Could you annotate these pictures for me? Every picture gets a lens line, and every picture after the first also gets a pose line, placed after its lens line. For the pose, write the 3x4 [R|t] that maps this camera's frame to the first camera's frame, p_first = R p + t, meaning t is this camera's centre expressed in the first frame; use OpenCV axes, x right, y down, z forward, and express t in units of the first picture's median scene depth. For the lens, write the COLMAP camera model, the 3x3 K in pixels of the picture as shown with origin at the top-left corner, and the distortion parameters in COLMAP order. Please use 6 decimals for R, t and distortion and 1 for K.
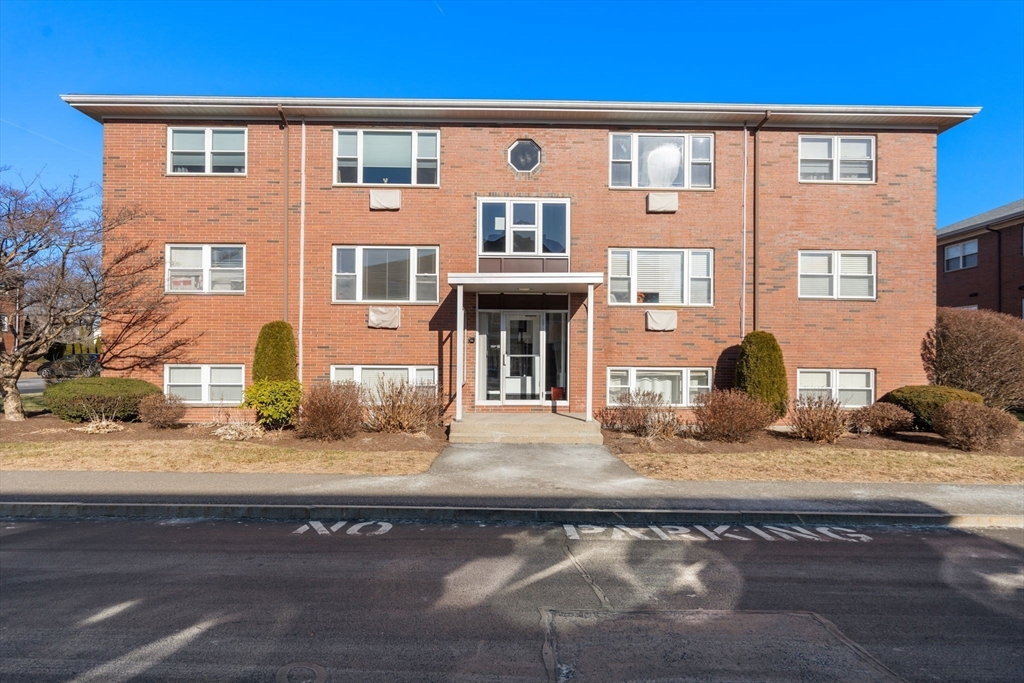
lens RADIAL K [[671.8, 0, 512.1], [0, 671.8, 344.3], [0, 0, 1]] dist [-0.008774, 0.002798]
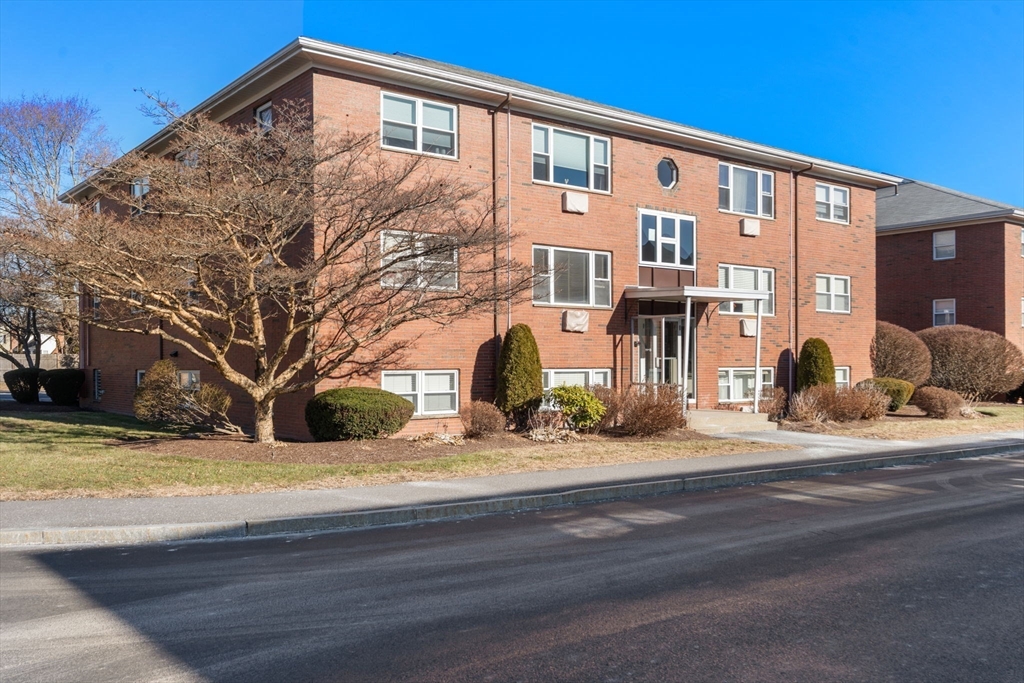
lens RADIAL K [[905.5, 0, 512.0], [0, 905.5, 347.6], [0, 0, 1]] dist [0.007913, -0.001154]
pose [[0.796946, 0.001232, 0.604049, -1.066429], [-0.006699, 0.999954, 0.006800, -0.008467], [-0.604013, -0.009466, 0.796918, -0.015183]]
